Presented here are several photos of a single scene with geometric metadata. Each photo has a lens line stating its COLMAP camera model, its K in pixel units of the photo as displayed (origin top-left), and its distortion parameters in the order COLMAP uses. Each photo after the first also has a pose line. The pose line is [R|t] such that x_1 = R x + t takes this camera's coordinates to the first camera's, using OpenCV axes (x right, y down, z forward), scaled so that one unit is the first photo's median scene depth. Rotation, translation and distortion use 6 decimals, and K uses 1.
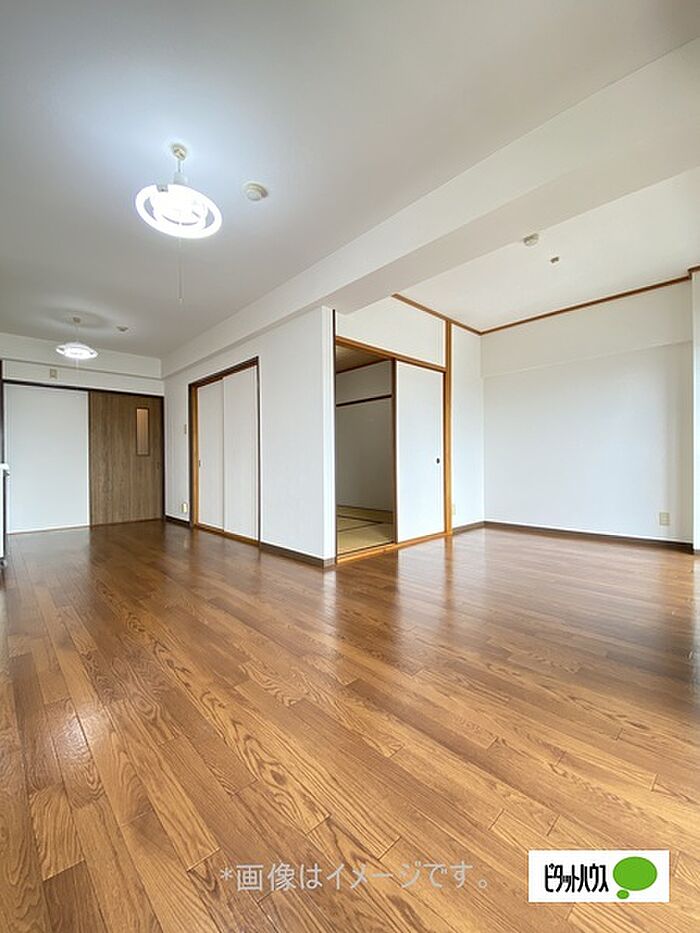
lens RADIAL K [[383.1, 0, 326.9], [0, 383.1, 461.2], [0, 0, 1]] dist [-0.000703, 0.000096]
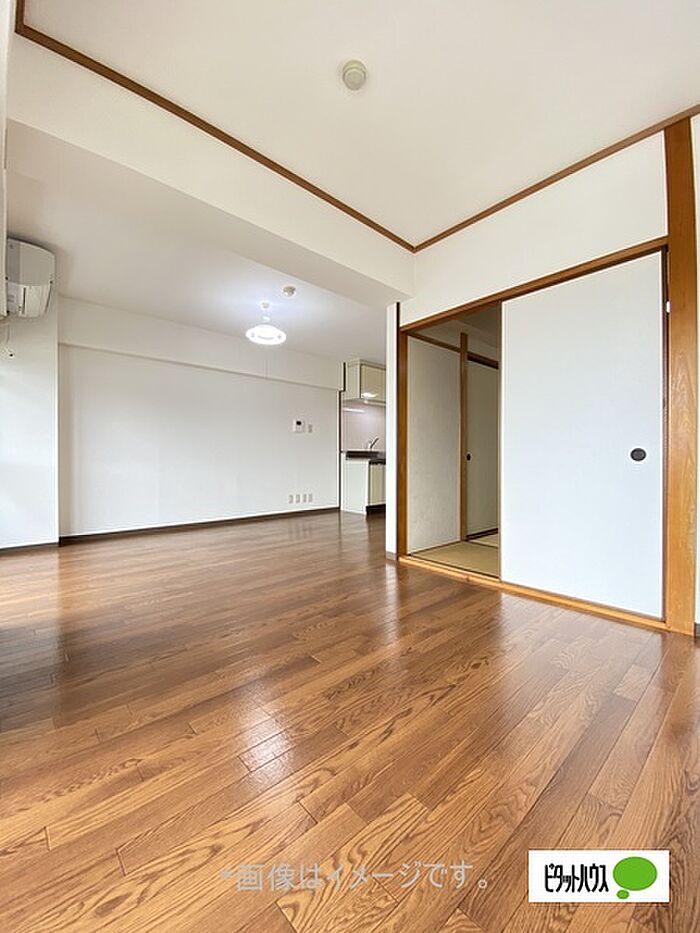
lens RADIAL K [[383.1, 0, 326.9], [0, 383.1, 461.2], [0, 0, 1]] dist [-0.000703, 0.000096]
pose [[-0.024515, 0.020905, -0.999481, 1.137489], [-0.003777, 0.999772, 0.021003, 0.036885], [0.999692, 0.004290, -0.024430, 1.127441]]
